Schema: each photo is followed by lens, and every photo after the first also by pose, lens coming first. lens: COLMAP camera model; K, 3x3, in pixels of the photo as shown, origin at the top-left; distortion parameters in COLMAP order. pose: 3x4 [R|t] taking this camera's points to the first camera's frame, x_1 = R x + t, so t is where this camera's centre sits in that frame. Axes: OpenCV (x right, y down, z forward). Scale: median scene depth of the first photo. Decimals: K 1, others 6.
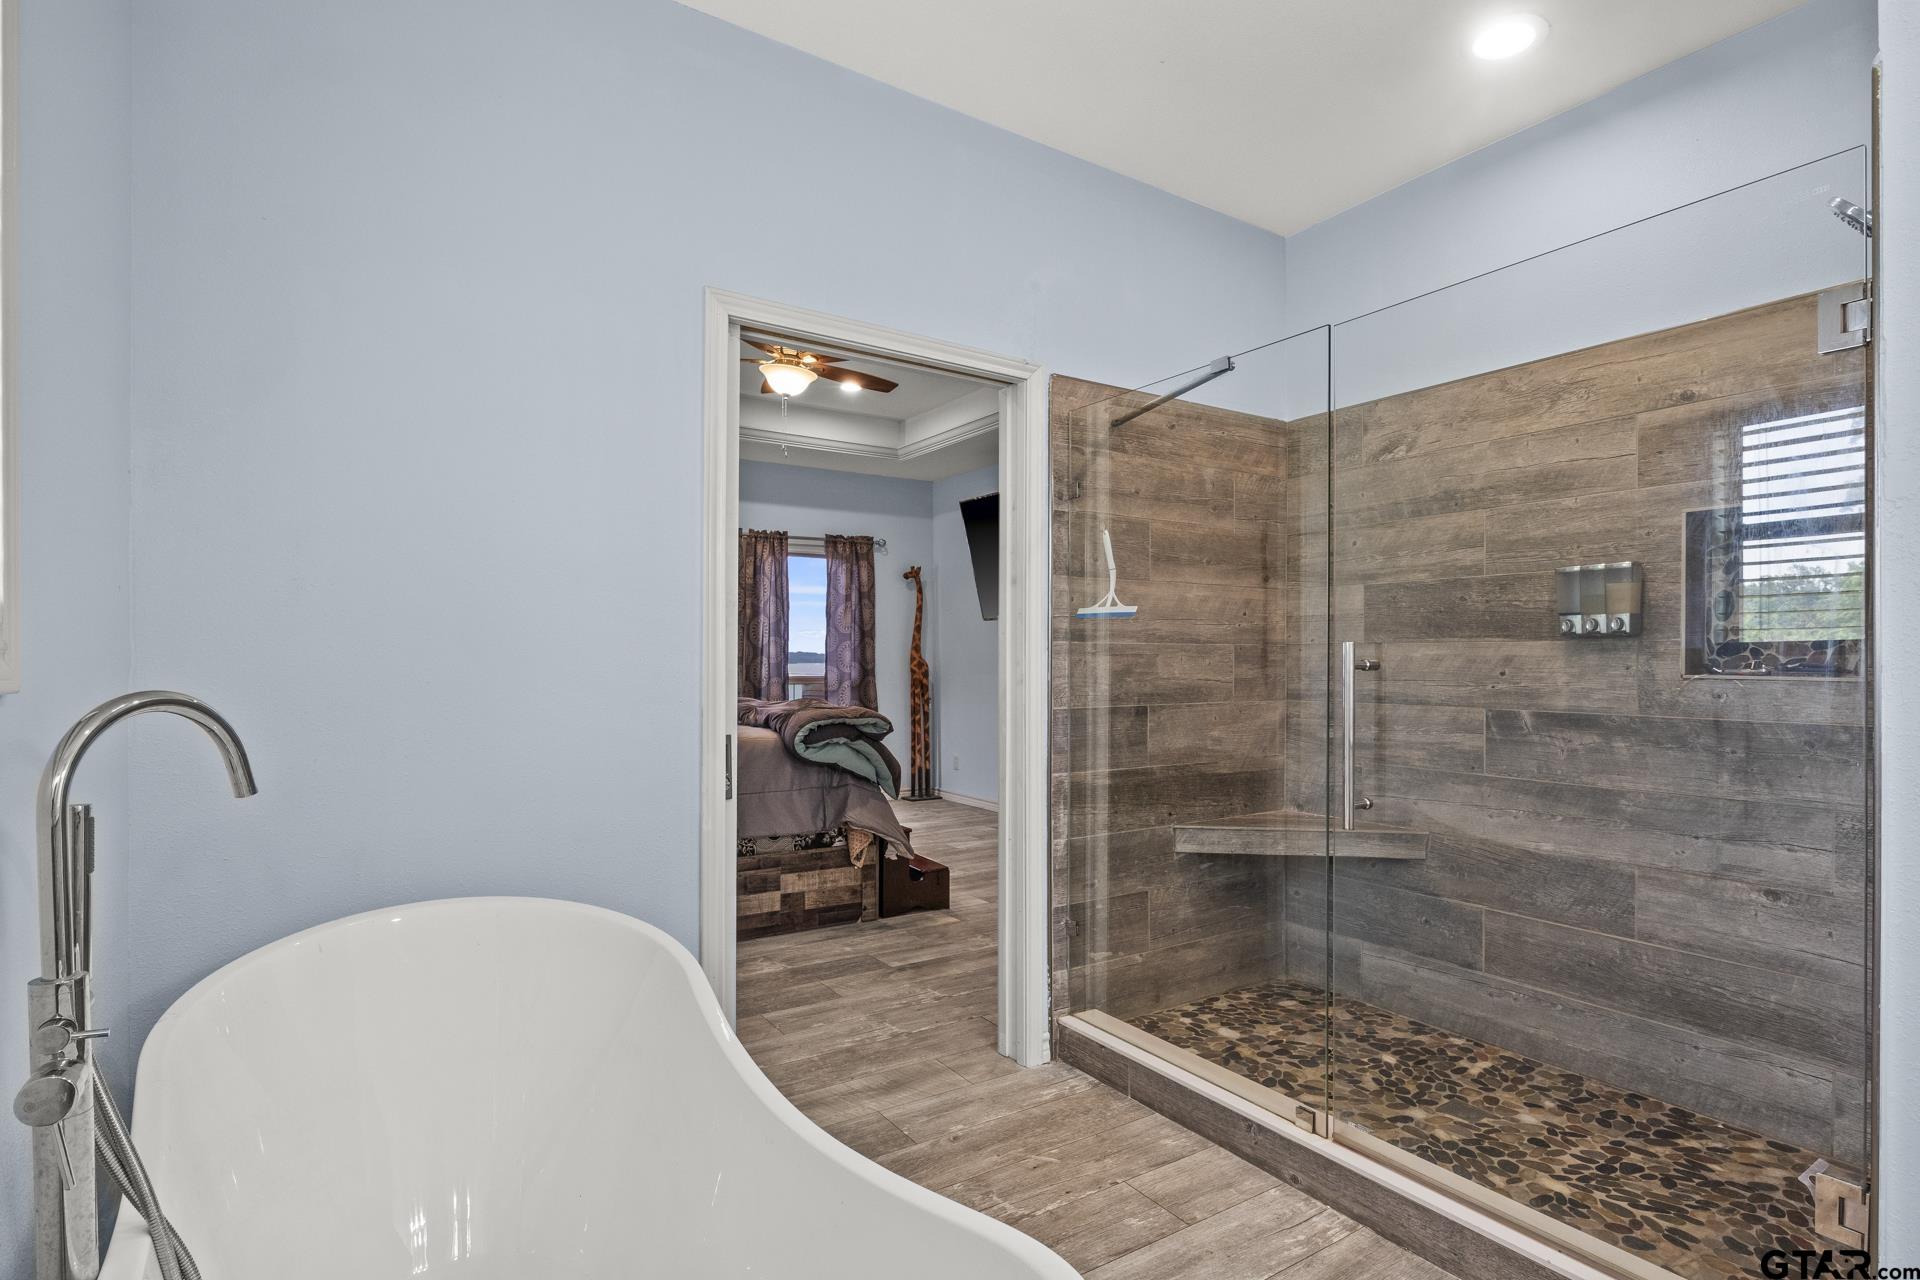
lens RADIAL K [[963.6, 0, 980.4], [0, 963.6, 668.7], [0, 0, 1]] dist [-0.006524, 0.000238]
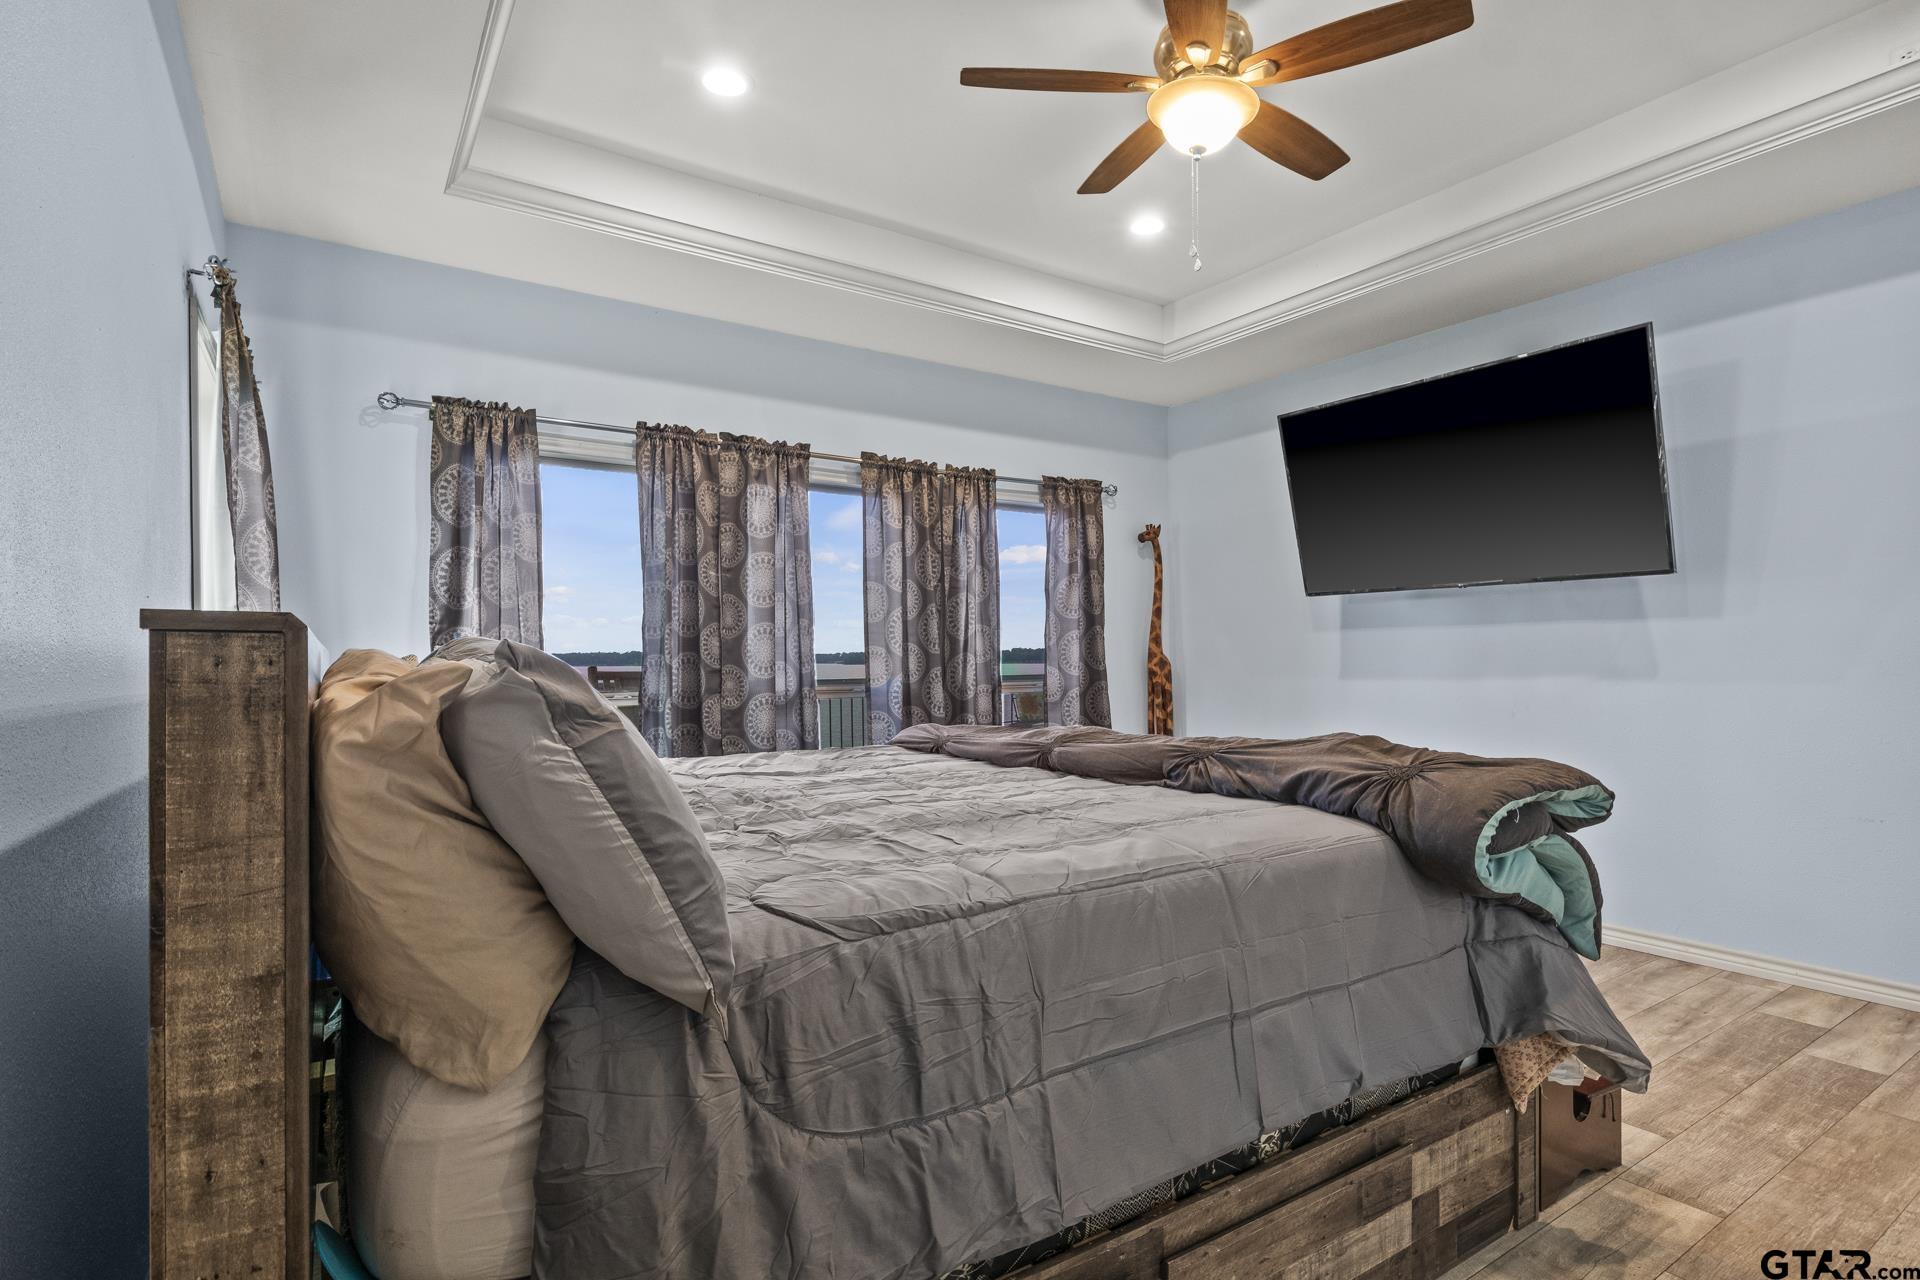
lens RADIAL K [[963.6, 0, 959.1], [0, 963.6, 657.8], [0, 0, 1]] dist [-0.006524, 0.000238]
pose [[0.999962, -0.006816, -0.005459, -0.221391], [0.006761, 0.999926, -0.010081, -0.002477], [0.005527, 0.010043, 0.999934, 0.315191]]
